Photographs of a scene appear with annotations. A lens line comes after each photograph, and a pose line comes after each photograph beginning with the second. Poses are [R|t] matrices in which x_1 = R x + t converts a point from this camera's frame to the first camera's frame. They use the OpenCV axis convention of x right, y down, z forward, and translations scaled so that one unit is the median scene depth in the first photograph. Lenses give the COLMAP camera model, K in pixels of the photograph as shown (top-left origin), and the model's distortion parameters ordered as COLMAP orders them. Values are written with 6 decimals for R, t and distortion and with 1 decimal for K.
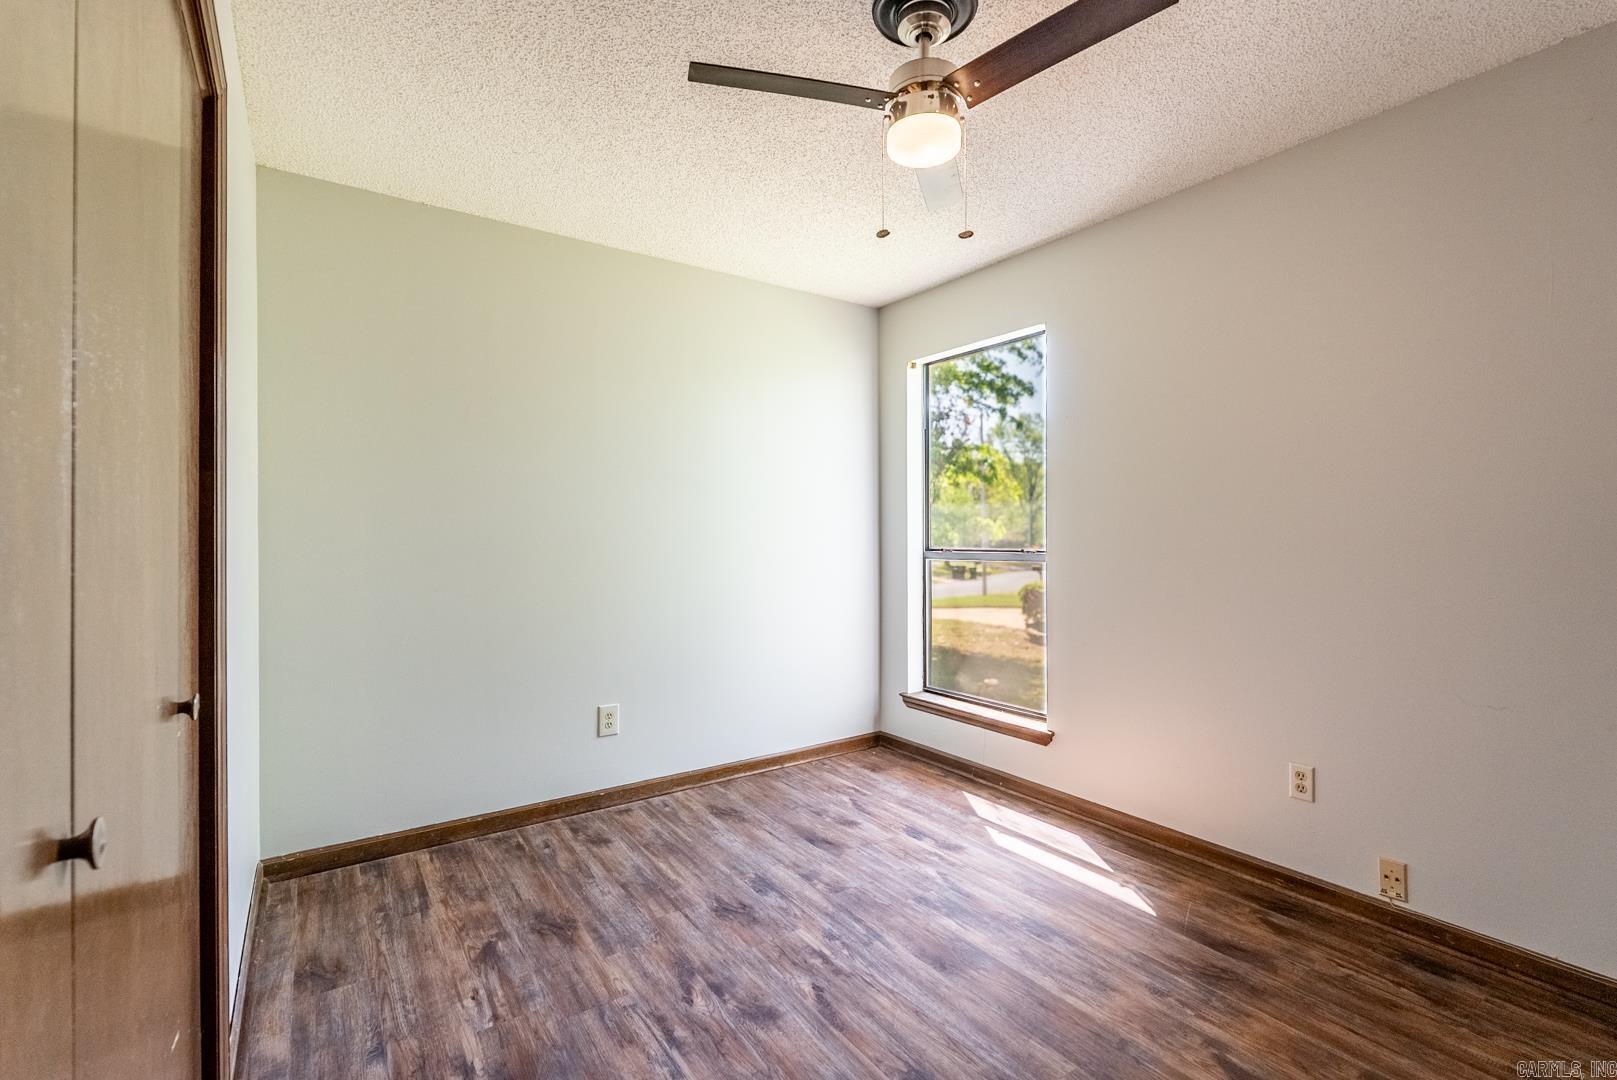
lens RADIAL K [[722.1, 0, 818.9], [0, 722.1, 535.7], [0, 0, 1]] dist [-0.011497, 0.001318]
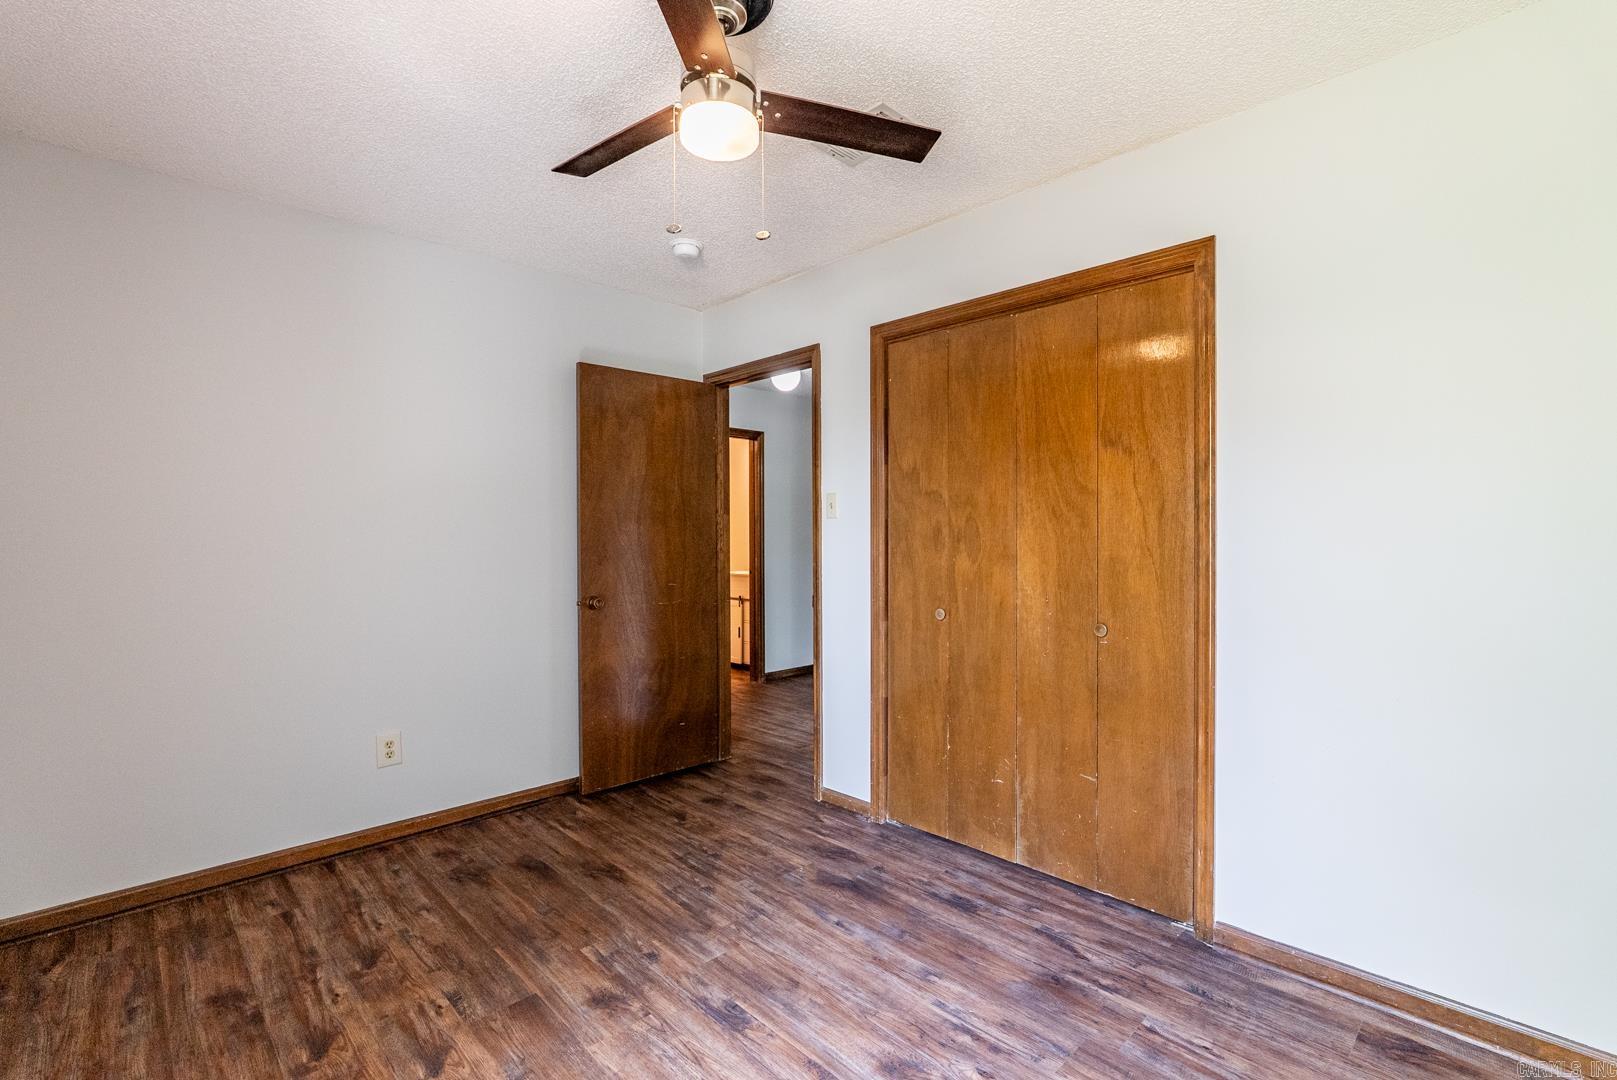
lens RADIAL K [[722.1, 0, 808.7], [0, 722.1, 536.8], [0, 0, 1]] dist [-0.011497, 0.001318]
pose [[-0.988495, 0.003560, -0.151211, 0.179109], [0.002522, 0.999972, 0.007057, -0.029051], [0.151231, 0.006595, -0.988476, 1.979240]]
